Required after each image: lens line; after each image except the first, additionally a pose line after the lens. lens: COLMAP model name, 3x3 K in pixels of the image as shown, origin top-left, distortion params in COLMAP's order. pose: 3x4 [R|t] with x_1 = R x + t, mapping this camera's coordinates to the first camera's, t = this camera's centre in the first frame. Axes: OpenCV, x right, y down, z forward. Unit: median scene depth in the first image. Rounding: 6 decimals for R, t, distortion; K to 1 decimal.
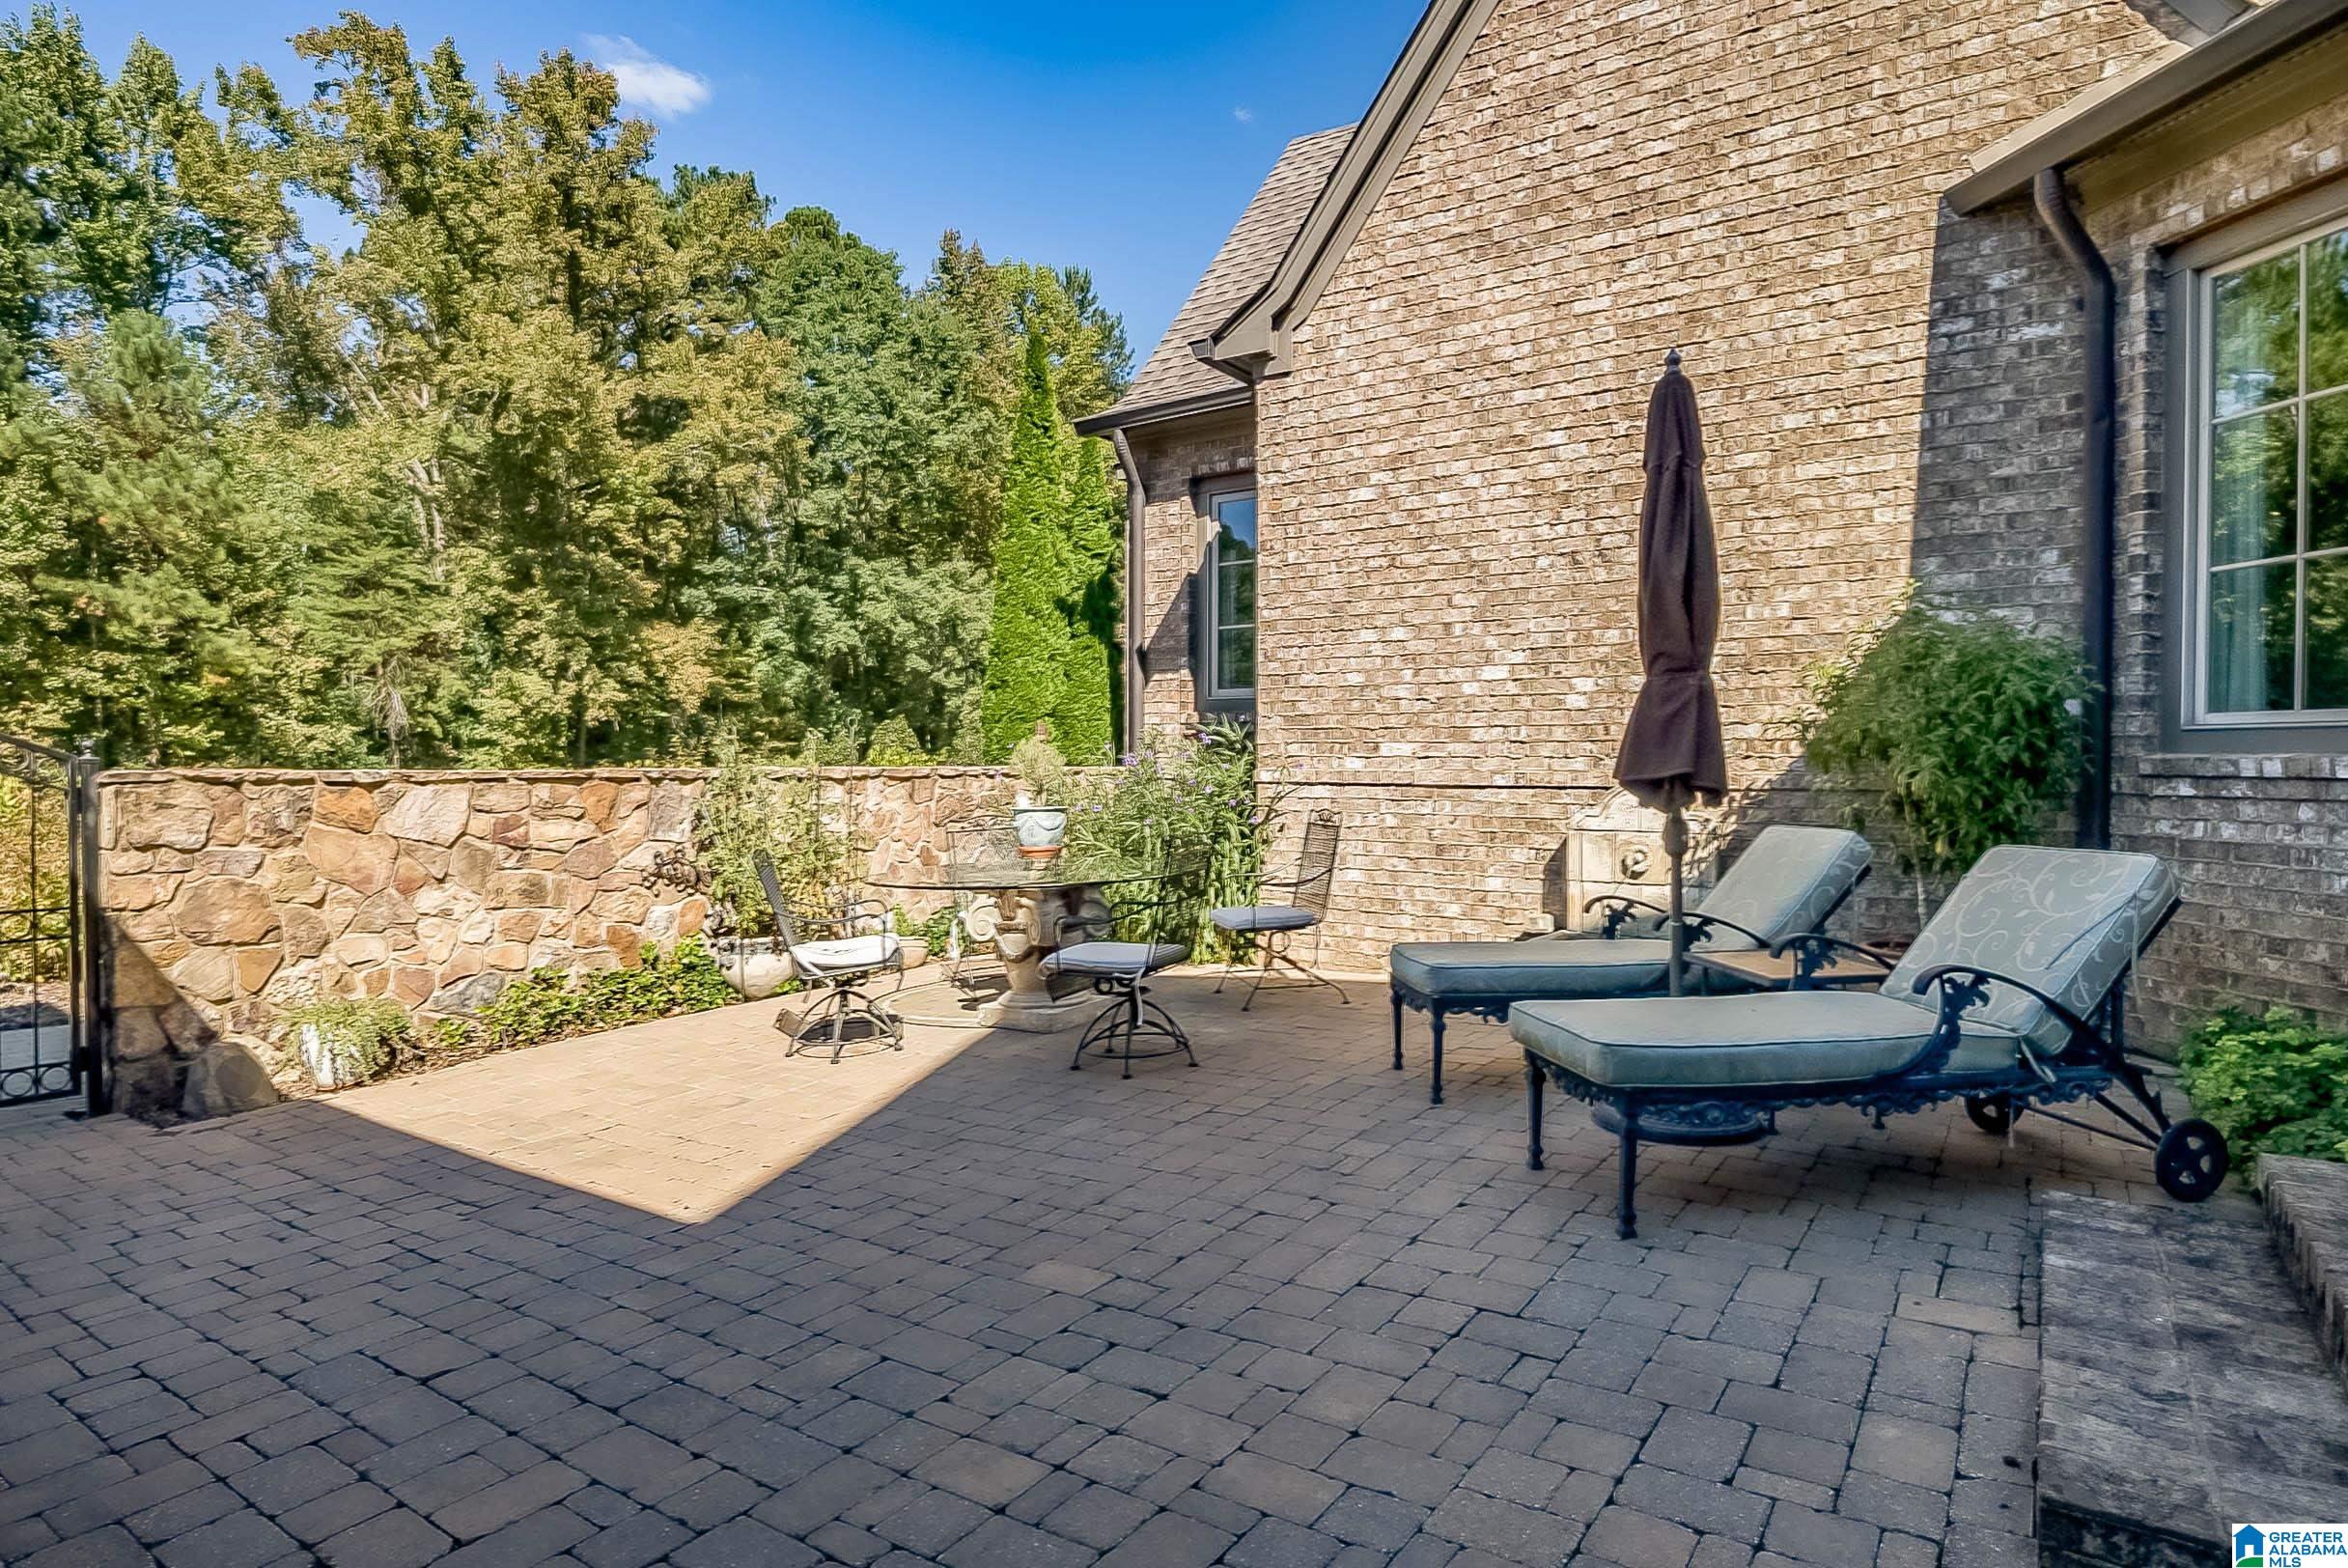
lens RADIAL K [[1245.7, 0, 1174.0], [0, 1245.7, 784.0], [0, 0, 1]] dist [-0.021142, 0.000809]
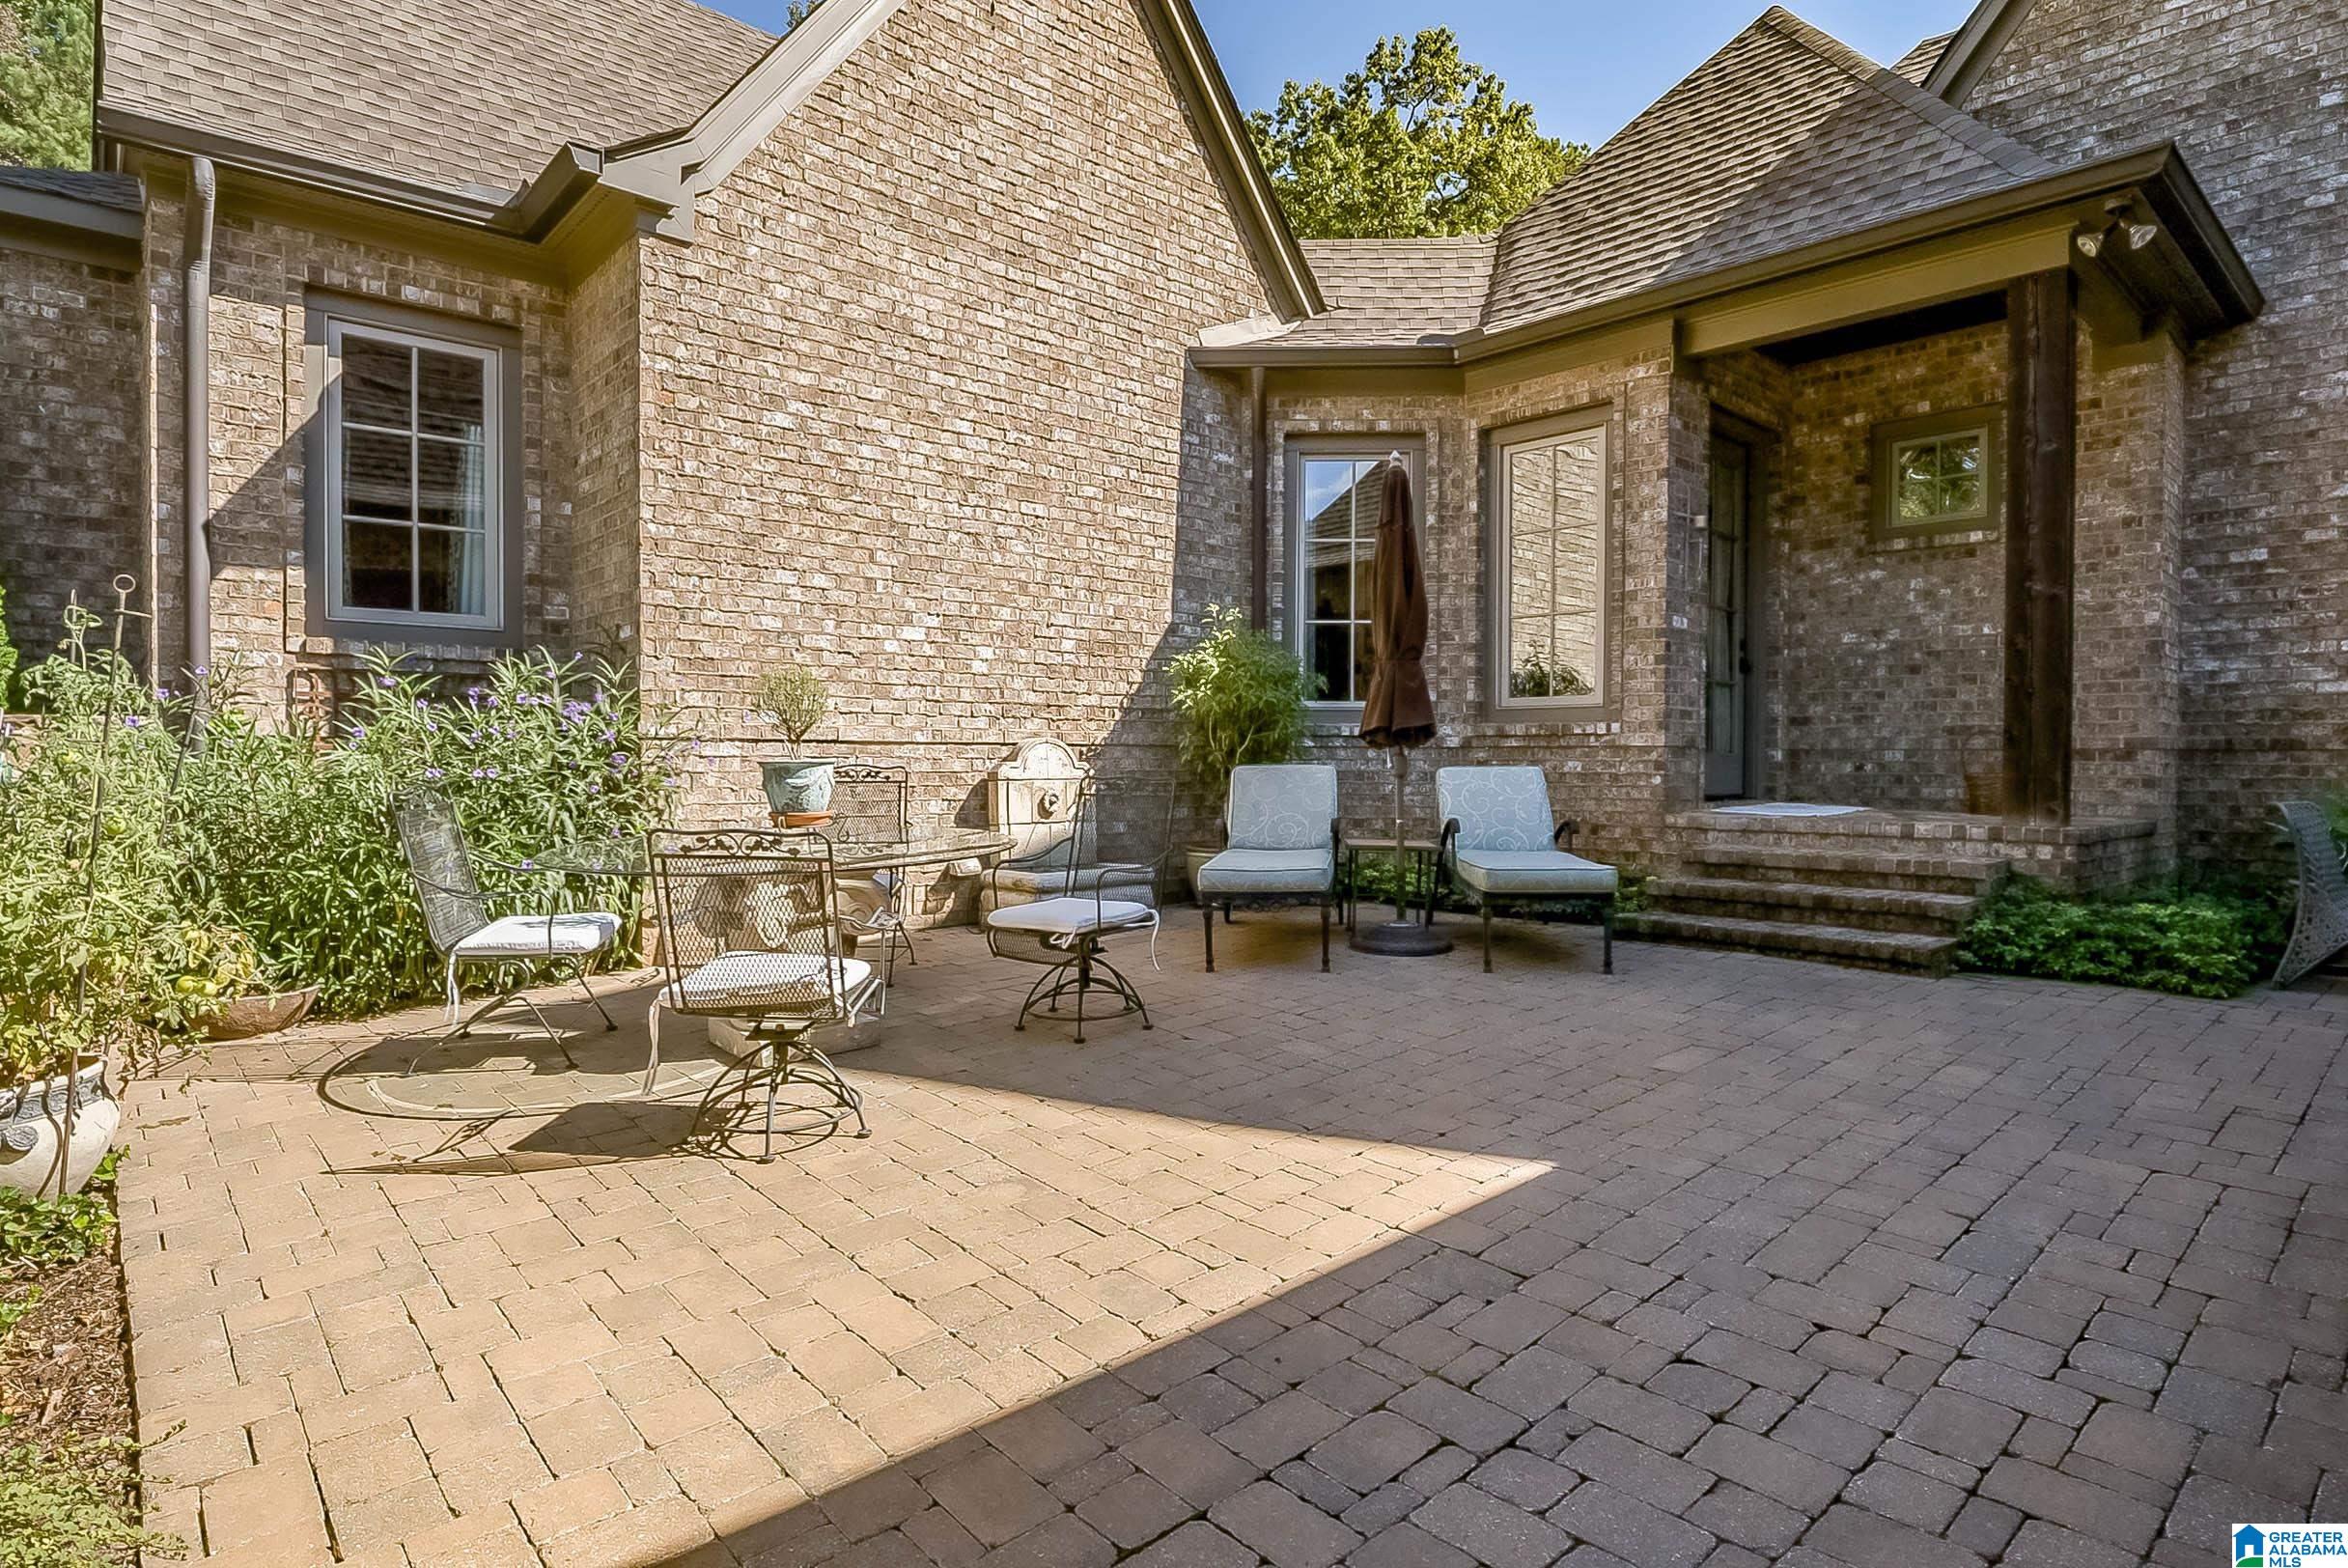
lens RADIAL K [[1245.7, 0, 1174.0], [0, 1245.7, 784.0], [0, 0, 1]] dist [-0.021142, 0.000809]
pose [[0.228786, -0.021200, 0.973246, -0.725441], [0.013076, 0.999740, 0.018703, 0.020399], [-0.973389, 0.008447, 0.229003, 0.562318]]
